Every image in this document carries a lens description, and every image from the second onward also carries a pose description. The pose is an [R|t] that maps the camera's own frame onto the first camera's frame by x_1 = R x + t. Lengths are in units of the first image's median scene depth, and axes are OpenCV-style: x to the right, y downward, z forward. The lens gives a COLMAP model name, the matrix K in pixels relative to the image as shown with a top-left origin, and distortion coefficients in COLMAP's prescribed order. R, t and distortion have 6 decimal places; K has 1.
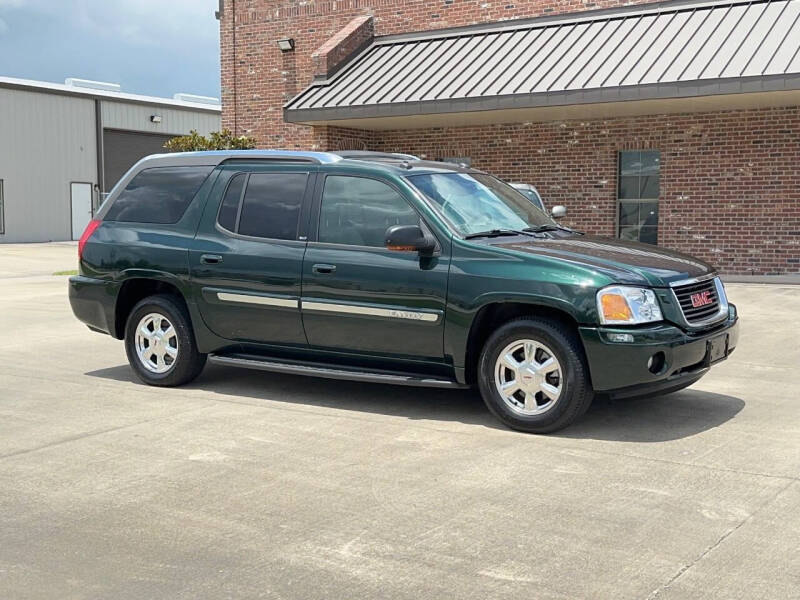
lens RADIAL K [[1104.0, 0, 443.0], [0, 1104.0, 278.0], [0, 0, 1]] dist [0.097786, 0.000000]
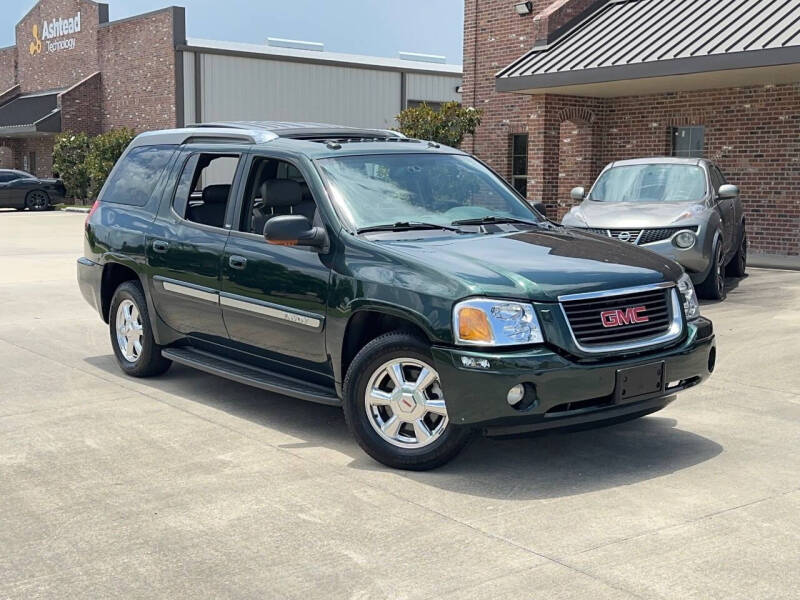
lens RADIAL K [[1104.0, 0, 348.9], [0, 1104.0, 346.1], [0, 0, 1]] dist [0.097786, 0.000000]
pose [[0.940614, 0.058138, -0.334463, 0.314589], [-0.028873, 0.995357, 0.091817, -0.028248], [0.338248, -0.076707, 0.937926, 0.163234]]
